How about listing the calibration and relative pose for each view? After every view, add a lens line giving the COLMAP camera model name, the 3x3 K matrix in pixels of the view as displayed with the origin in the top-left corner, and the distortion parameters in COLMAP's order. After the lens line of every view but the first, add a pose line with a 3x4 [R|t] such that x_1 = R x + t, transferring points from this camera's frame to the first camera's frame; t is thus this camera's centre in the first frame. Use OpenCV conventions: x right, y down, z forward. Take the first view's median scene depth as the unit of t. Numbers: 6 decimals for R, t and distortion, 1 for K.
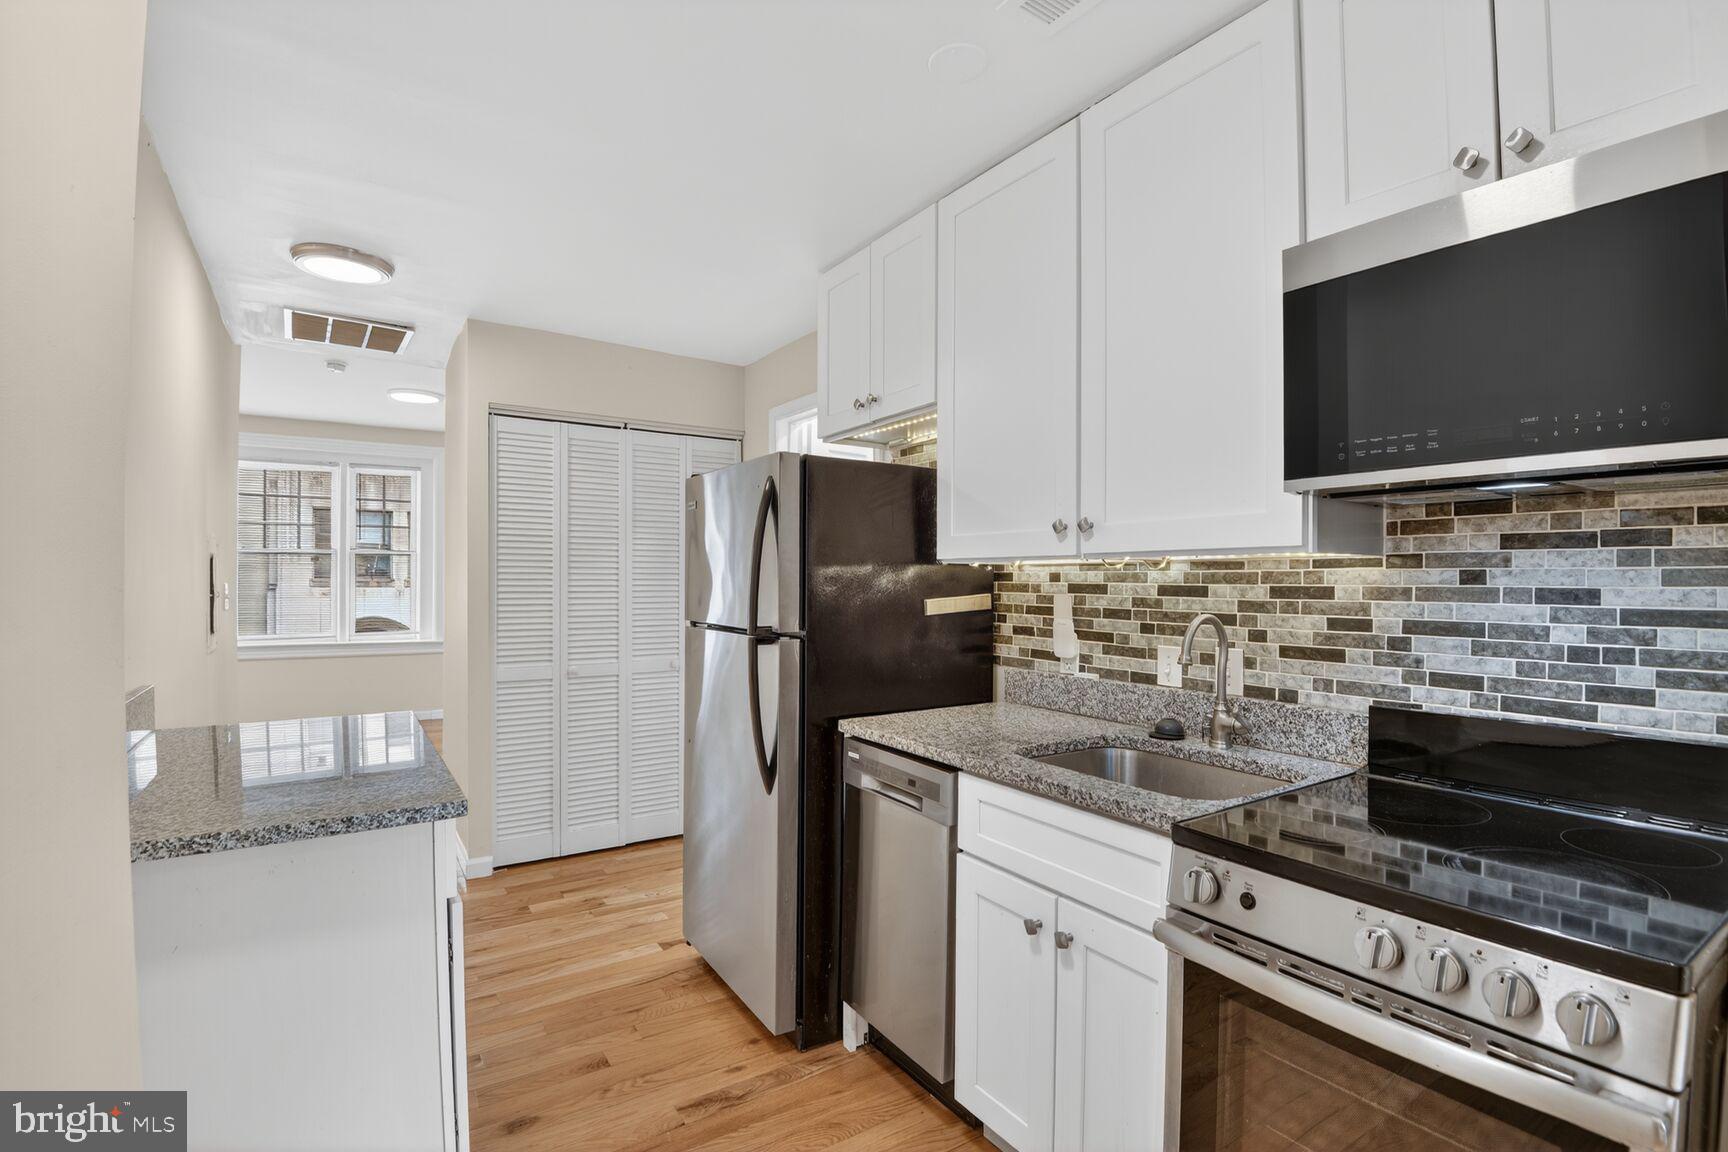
lens RADIAL K [[816.7, 0, 846.7], [0, 816.7, 567.9], [0, 0, 1]] dist [0.003856, -0.025942]
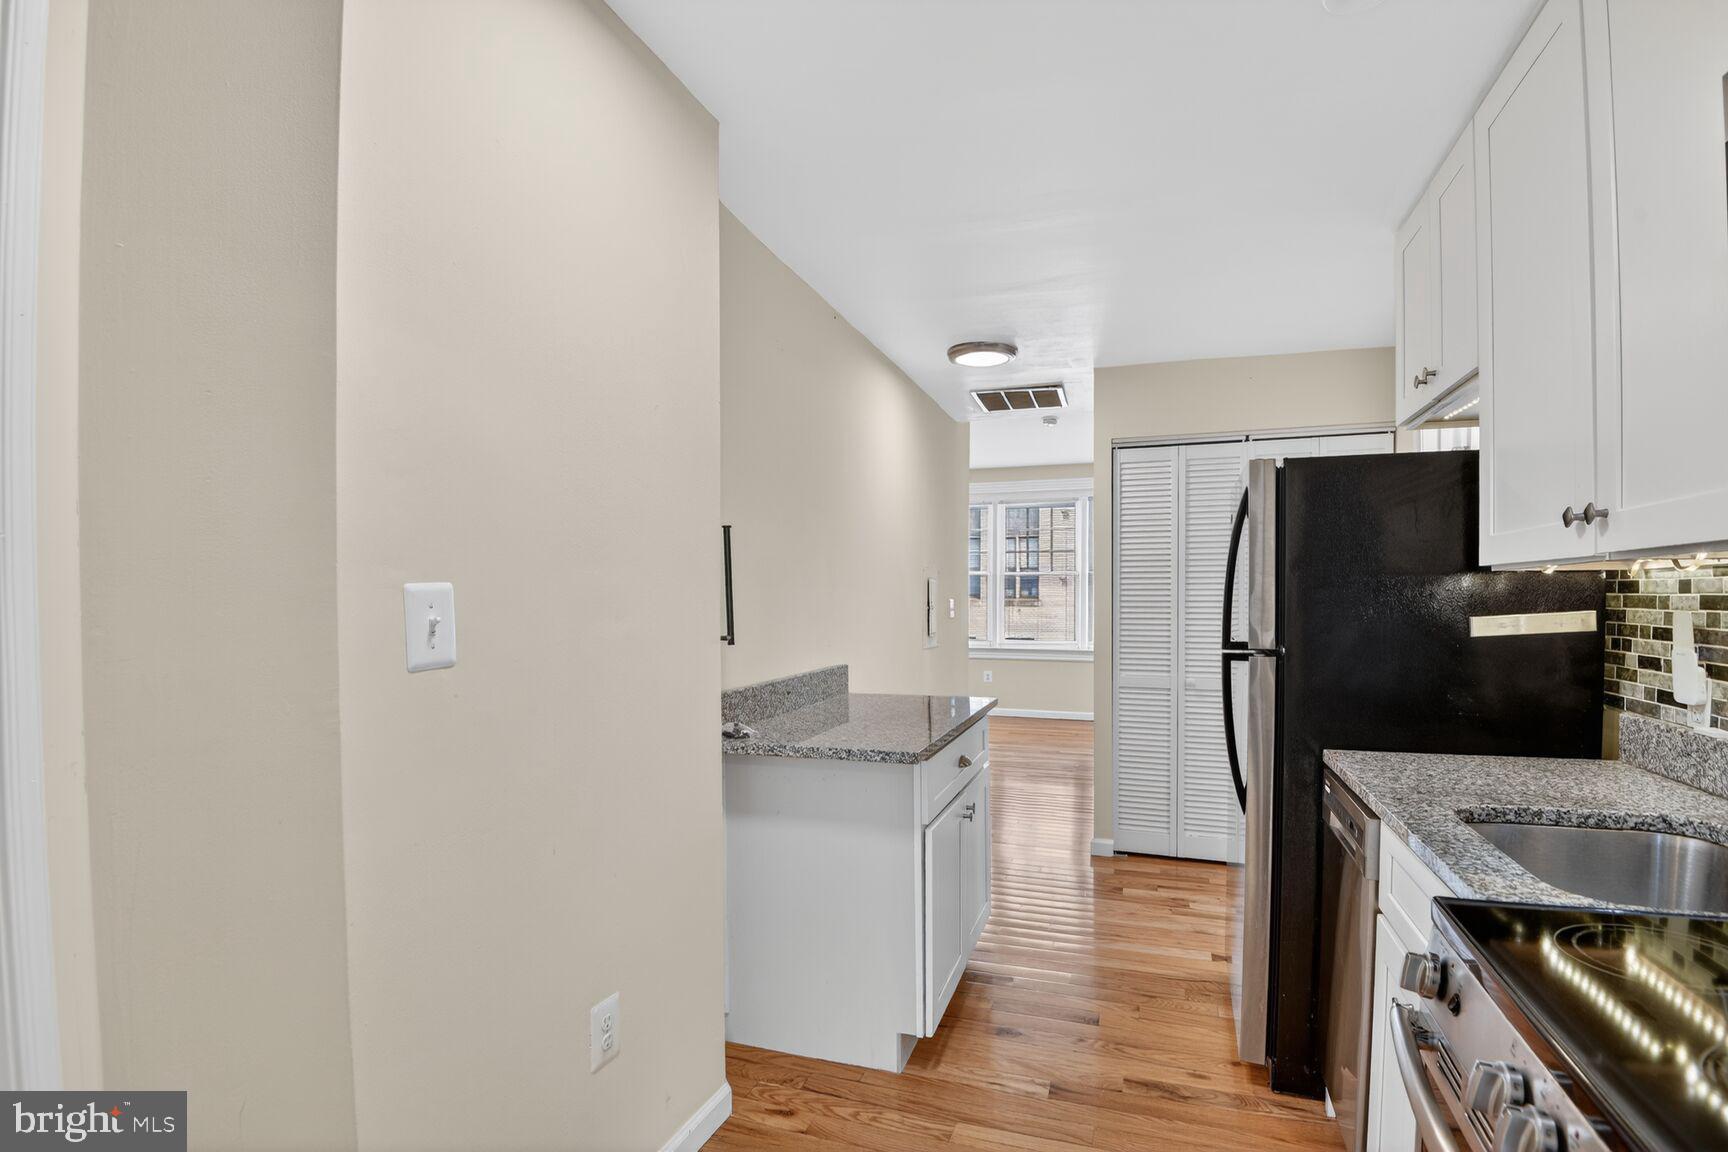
lens RADIAL K [[825.7, 0, 857.9], [0, 825.7, 584.8], [0, 0, 1]] dist [-0.002372, -0.026213]
pose [[0.603093, -0.016688, -0.797496, 0.361681], [0.016866, 0.999824, -0.008168, 0.003966], [0.797492, -0.008525, 0.603269, 0.043083]]
